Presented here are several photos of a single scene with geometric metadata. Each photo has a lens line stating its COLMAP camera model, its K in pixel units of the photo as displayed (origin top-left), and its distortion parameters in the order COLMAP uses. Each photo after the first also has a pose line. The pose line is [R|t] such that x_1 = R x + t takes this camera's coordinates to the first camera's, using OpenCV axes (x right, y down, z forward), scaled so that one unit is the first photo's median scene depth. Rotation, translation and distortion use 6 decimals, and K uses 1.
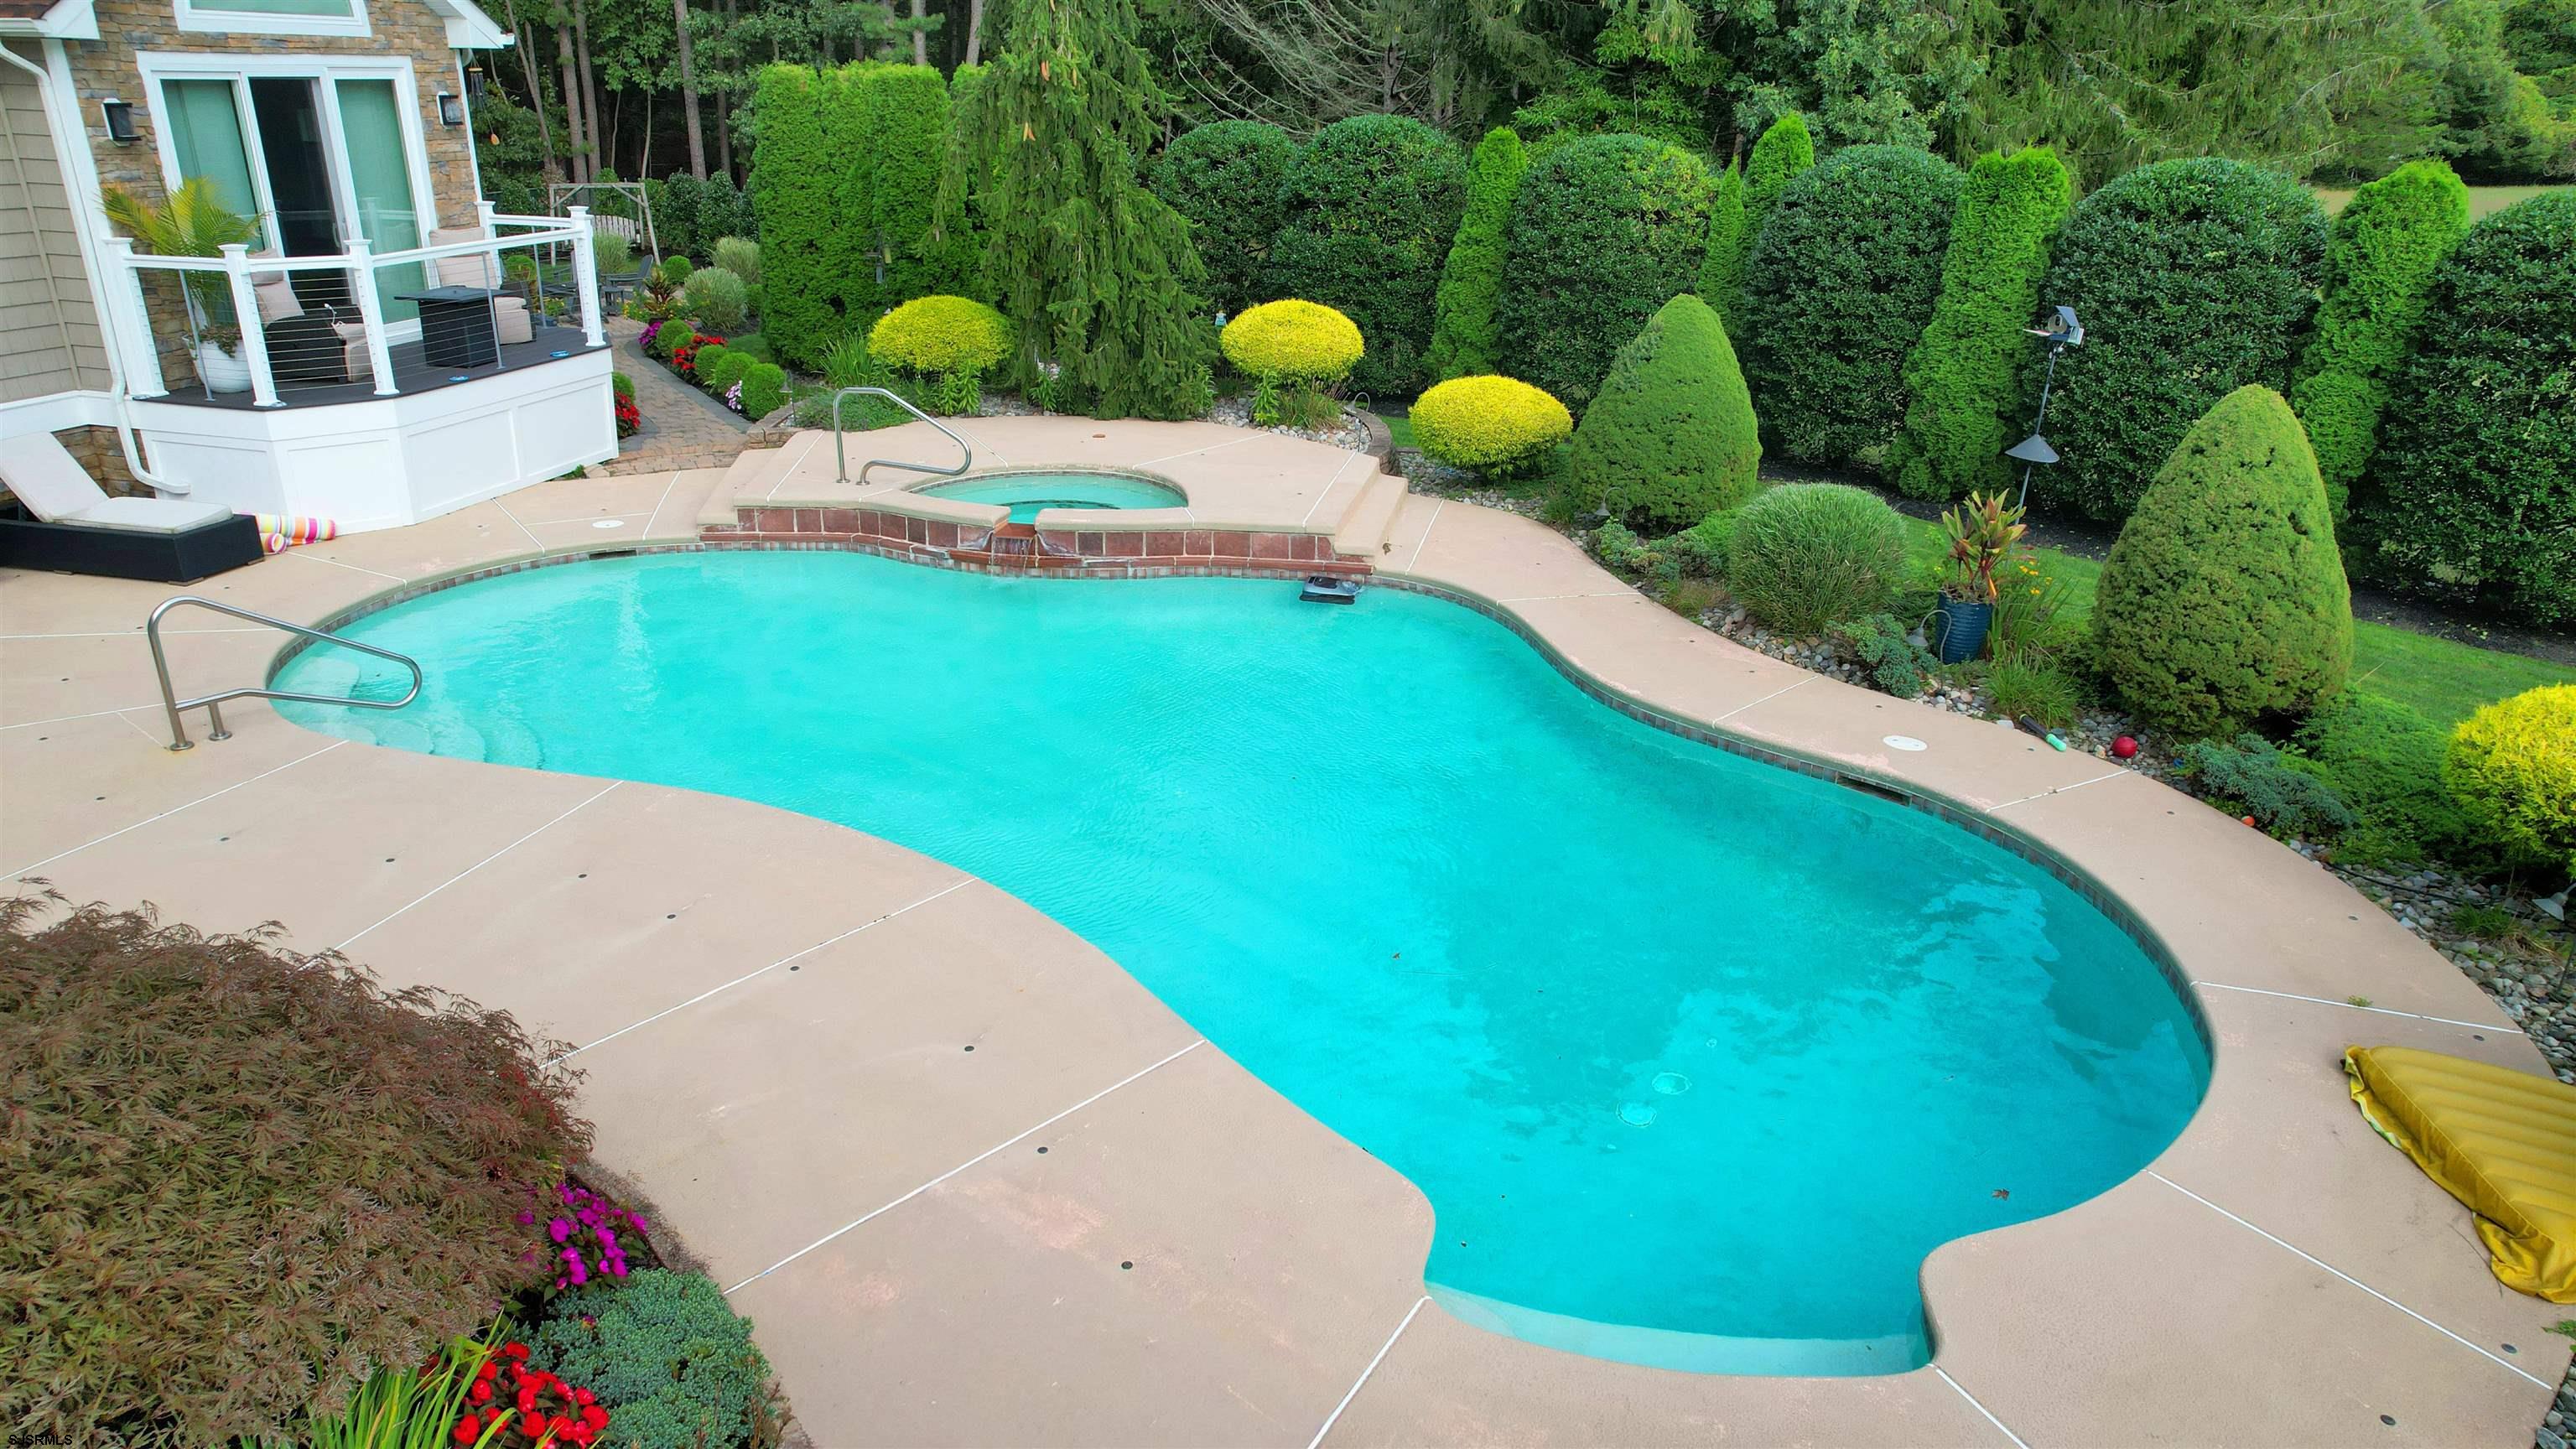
lens RADIAL K [[1648.7, 0, 1282.6], [0, 1648.7, 716.0], [0, 0, 1]] dist [-0.074482, 0.063340]
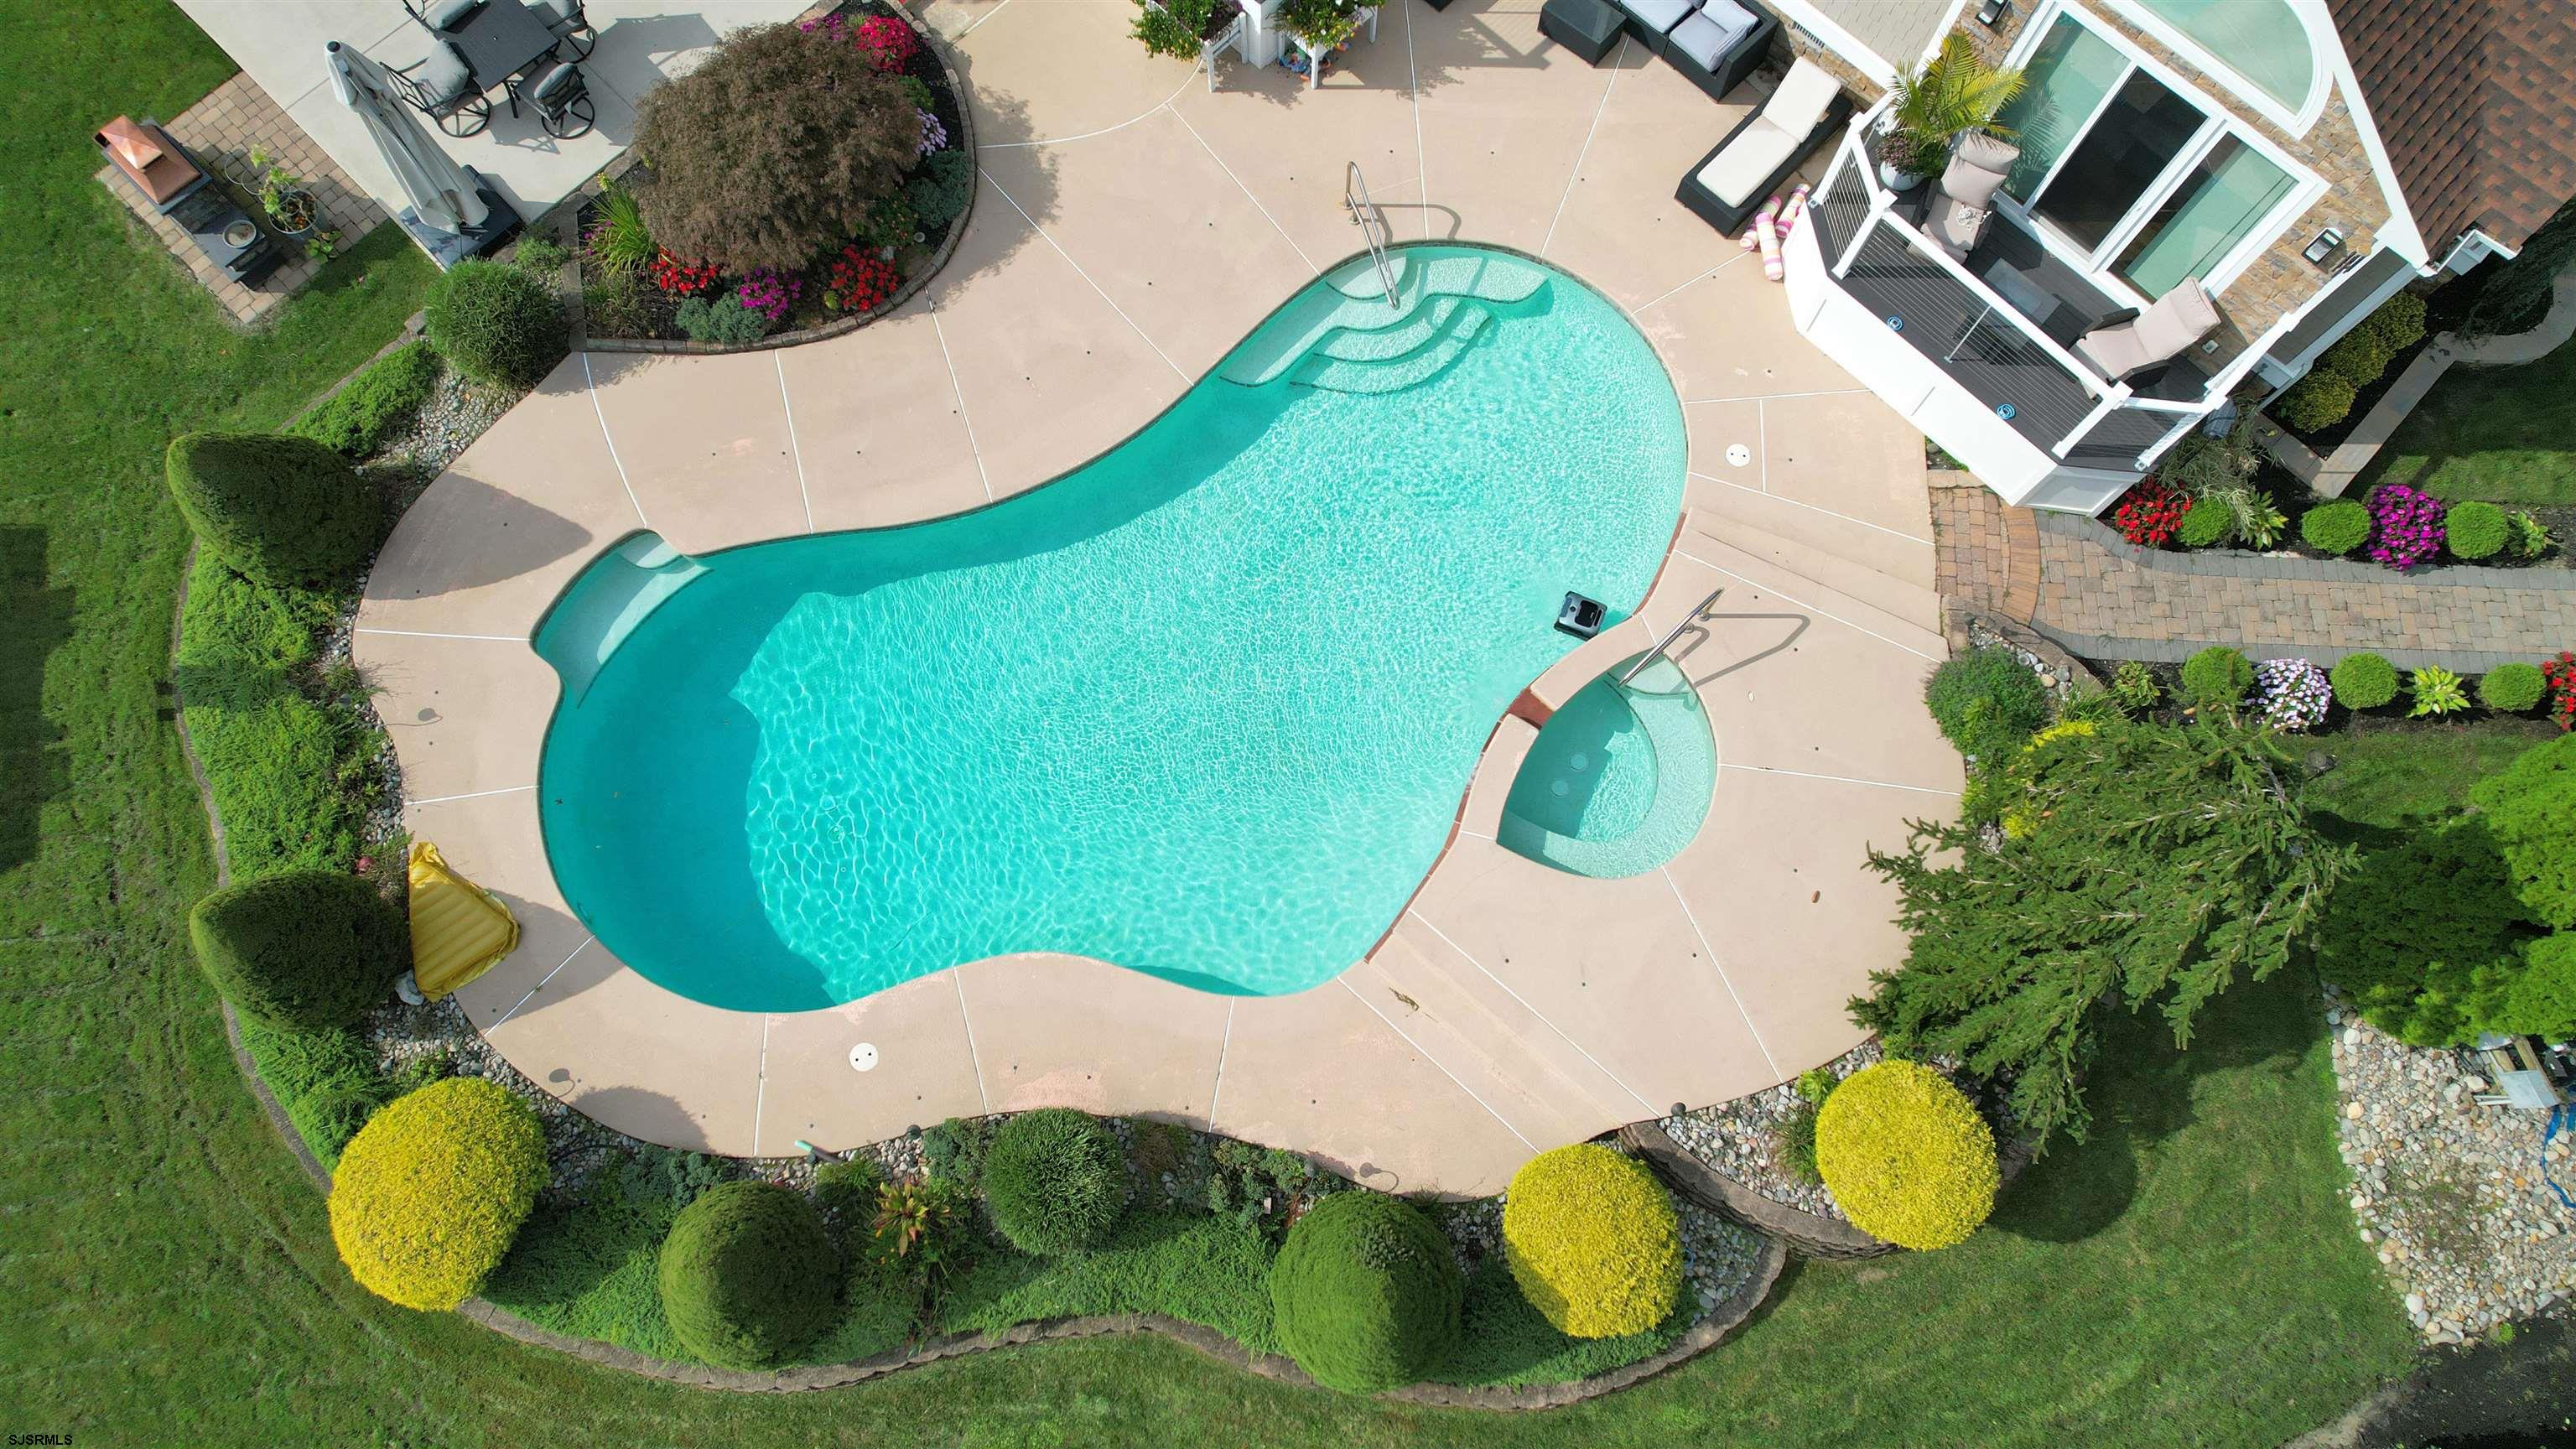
lens RADIAL K [[1648.7, 0, 1287.7], [0, 1648.7, 717.3], [0, 0, 1]] dist [-0.074482, 0.063340]
pose [[-0.495424, 0.820559, -0.285024, 0.220775], [-0.341253, 0.117888, 0.932550, -0.946003], [0.798813, 0.559272, 0.221613, 0.481793]]
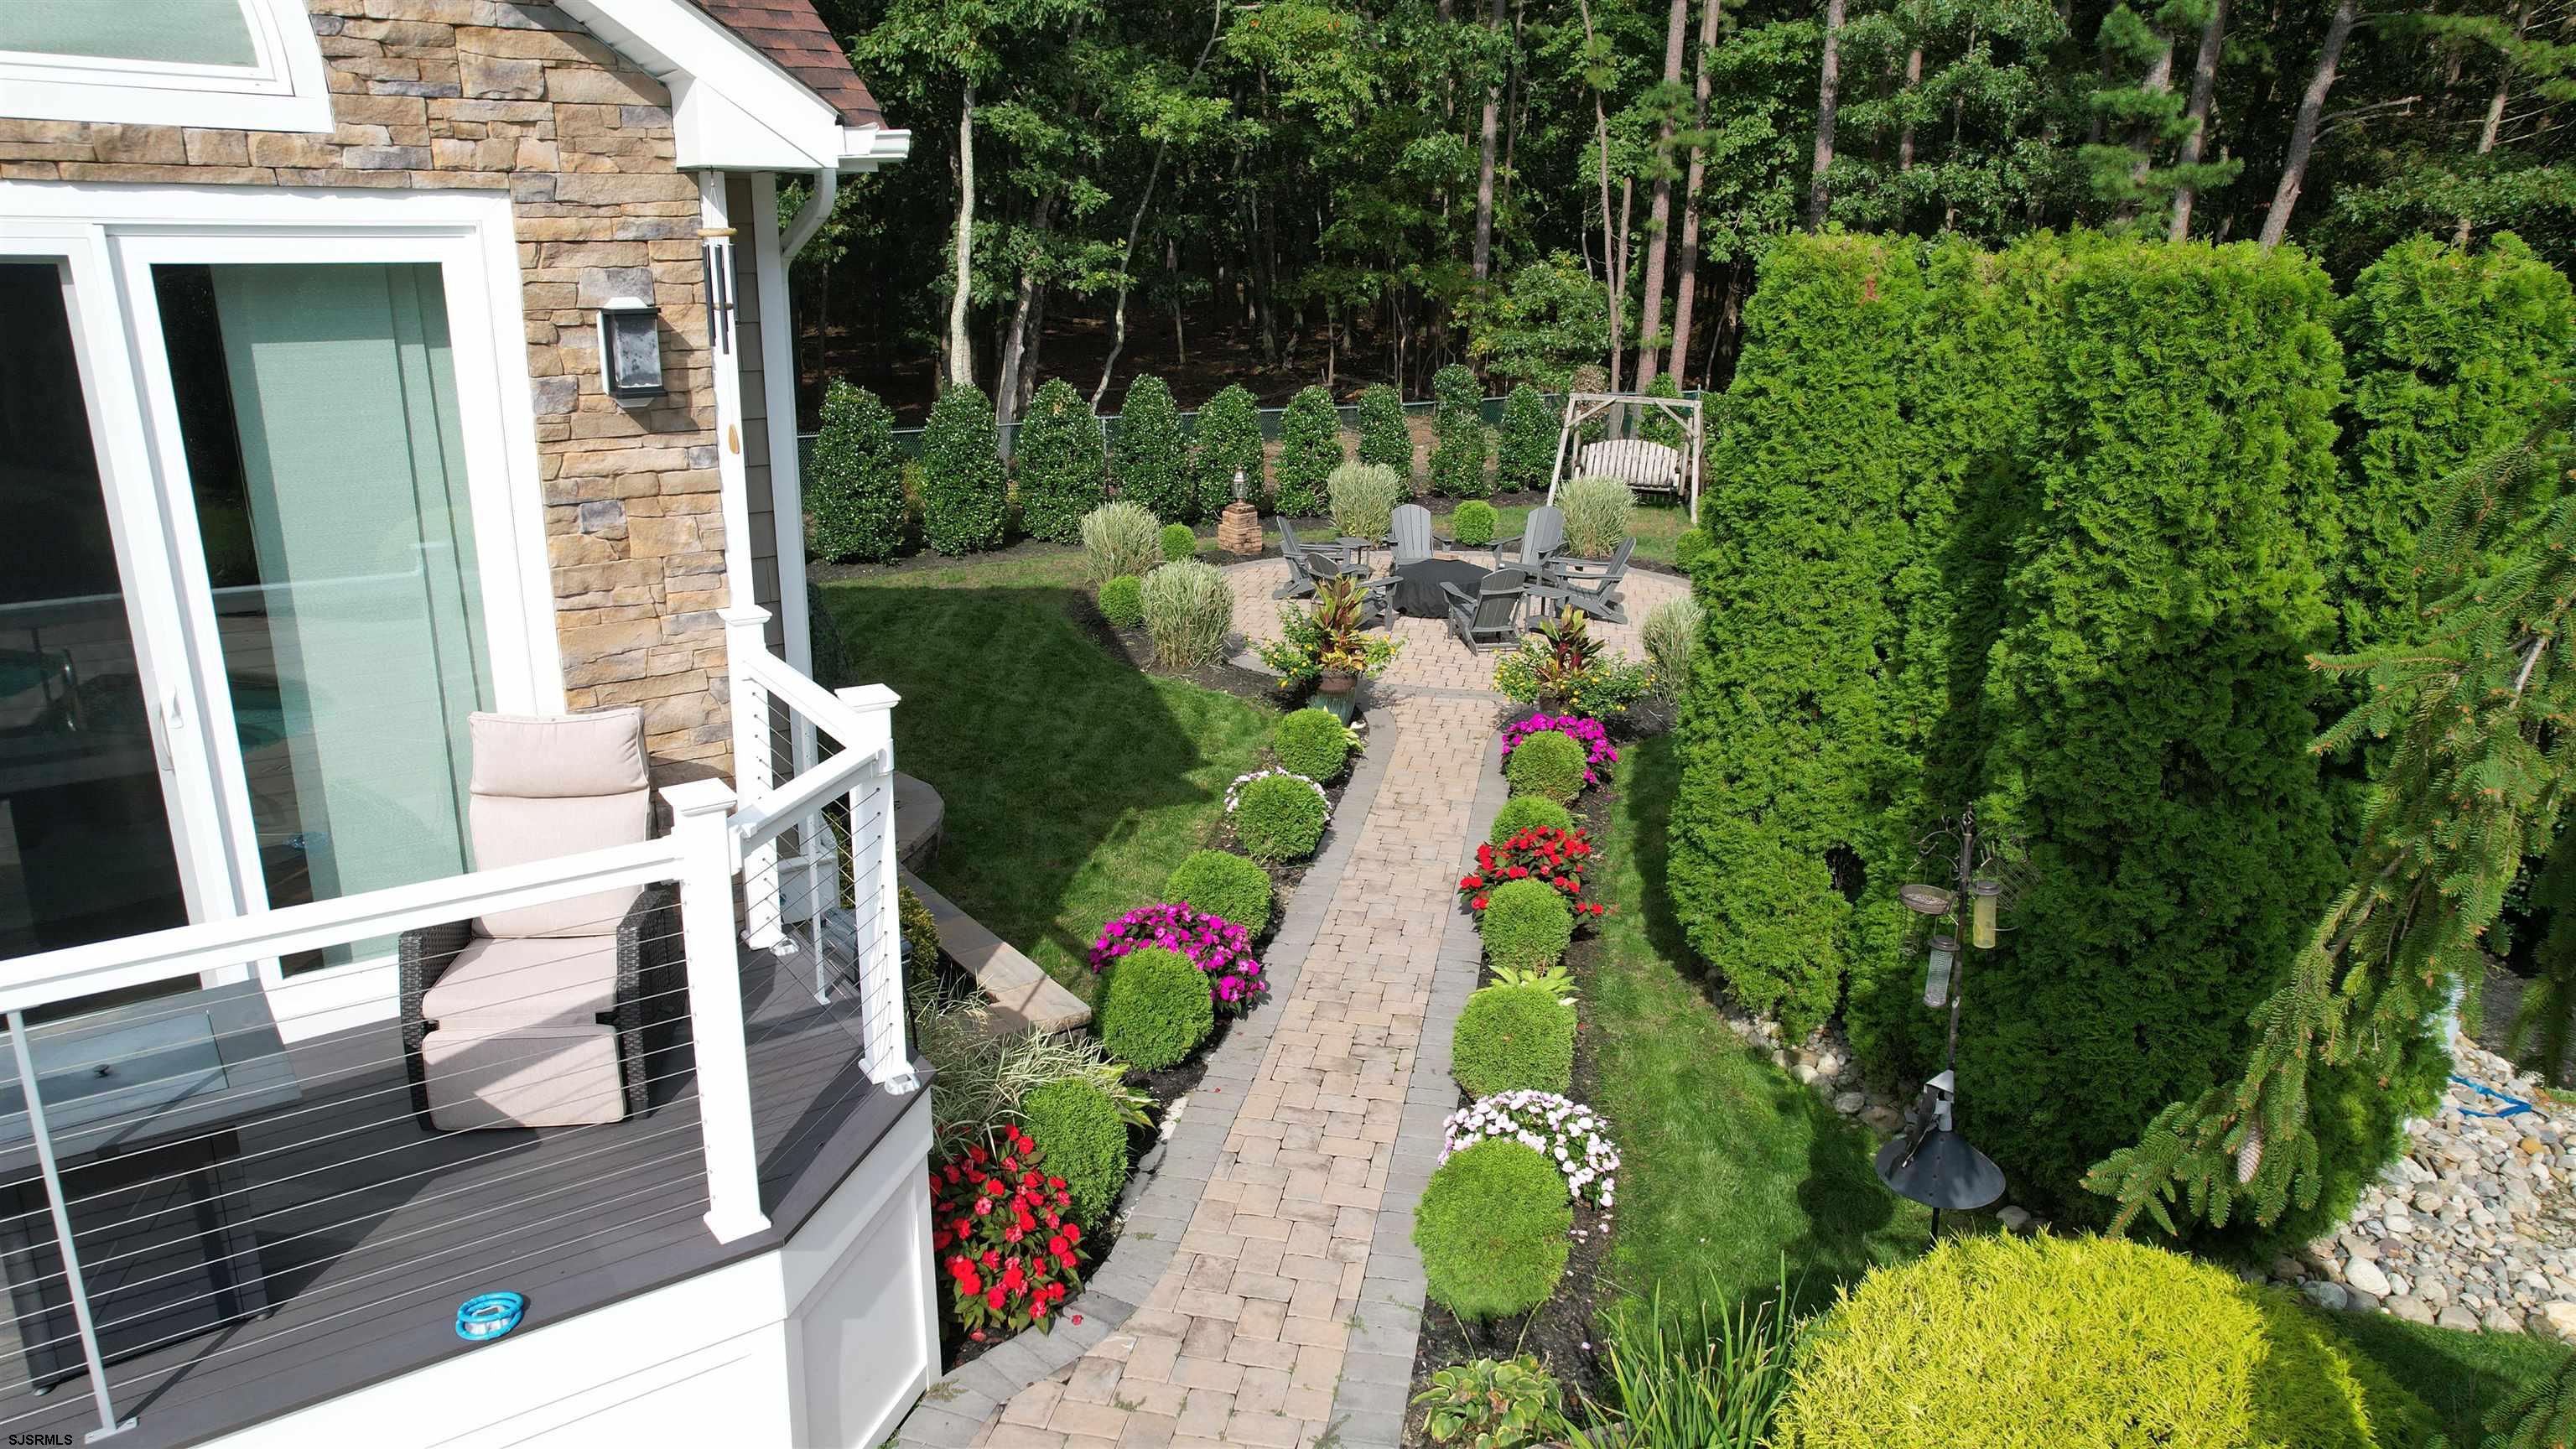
lens RADIAL K [[1648.7, 0, 1288.9], [0, 1648.7, 721.0], [0, 0, 1]] dist [-0.074482, 0.063340]
pose [[0.778129, 0.180563, -0.601592, -0.196456], [-0.234899, 0.971944, -0.012109, -0.320417], [0.582528, 0.150735, 0.798712, 0.801864]]
